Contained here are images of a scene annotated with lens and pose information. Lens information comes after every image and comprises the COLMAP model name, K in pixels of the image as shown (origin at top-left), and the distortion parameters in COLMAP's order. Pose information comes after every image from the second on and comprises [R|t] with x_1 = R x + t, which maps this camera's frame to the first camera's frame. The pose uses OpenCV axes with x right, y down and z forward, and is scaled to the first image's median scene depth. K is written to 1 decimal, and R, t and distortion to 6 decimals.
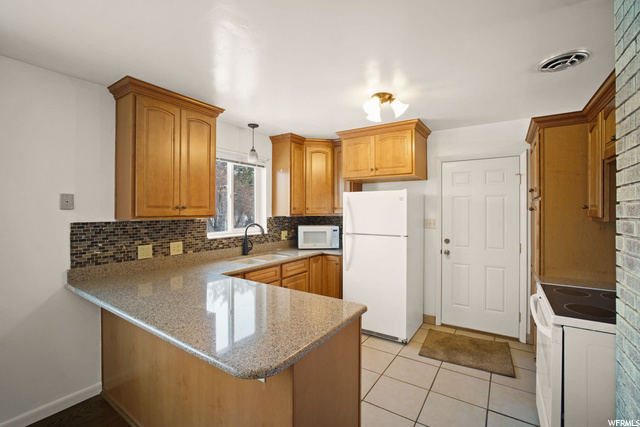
lens RADIAL K [[287.6, 0, 318.8], [0, 287.6, 210.9], [0, 0, 1]] dist [-0.012335, 0.000800]
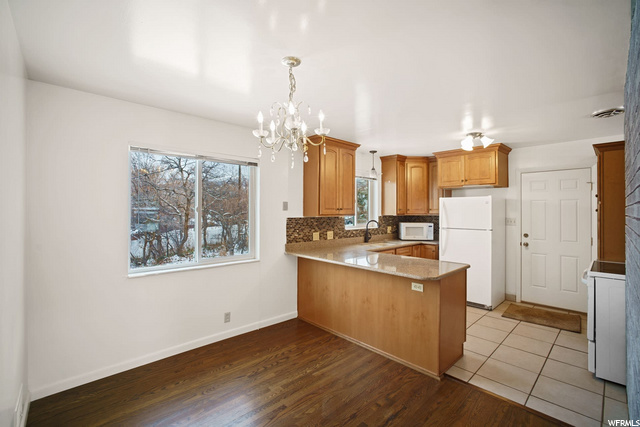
lens RADIAL K [[287.6, 0, 318.8], [0, 287.6, 210.9], [0, 0, 1]] dist [-0.012335, 0.000800]
pose [[0.975470, 0.000590, -0.220131, -0.174225], [-0.001266, 0.999995, -0.002928, 0.001972], [0.220129, 0.003135, 0.975466, -0.450382]]
